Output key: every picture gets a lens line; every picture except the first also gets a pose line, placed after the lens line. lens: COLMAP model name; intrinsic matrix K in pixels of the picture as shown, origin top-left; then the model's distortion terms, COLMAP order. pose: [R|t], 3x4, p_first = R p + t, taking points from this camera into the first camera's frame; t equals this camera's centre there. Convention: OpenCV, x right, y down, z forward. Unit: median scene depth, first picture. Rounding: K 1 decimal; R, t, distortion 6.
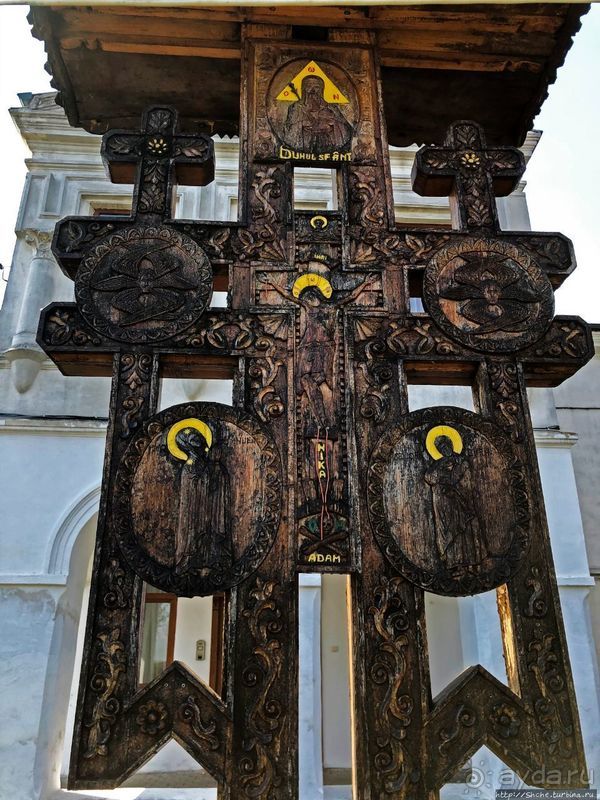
lens RADIAL K [[654.7, 0, 302.4], [0, 654.7, 392.3], [0, 0, 1]] dist [0.013267, -0.012268]
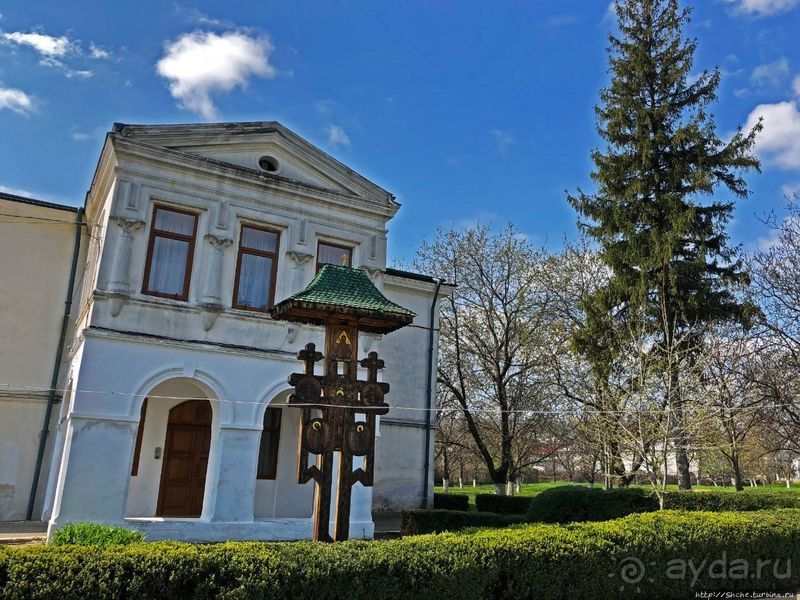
lens RADIAL K [[654.7, 0, 401.0], [0, 654.7, 294.4], [0, 0, 1]] dist [0.013267, -0.012268]
pose [[0.901932, 0.148070, 0.405703, -1.780282], [-0.201479, 0.975162, 0.092008, -1.517450], [-0.382002, -0.164725, 0.909362, -3.741388]]
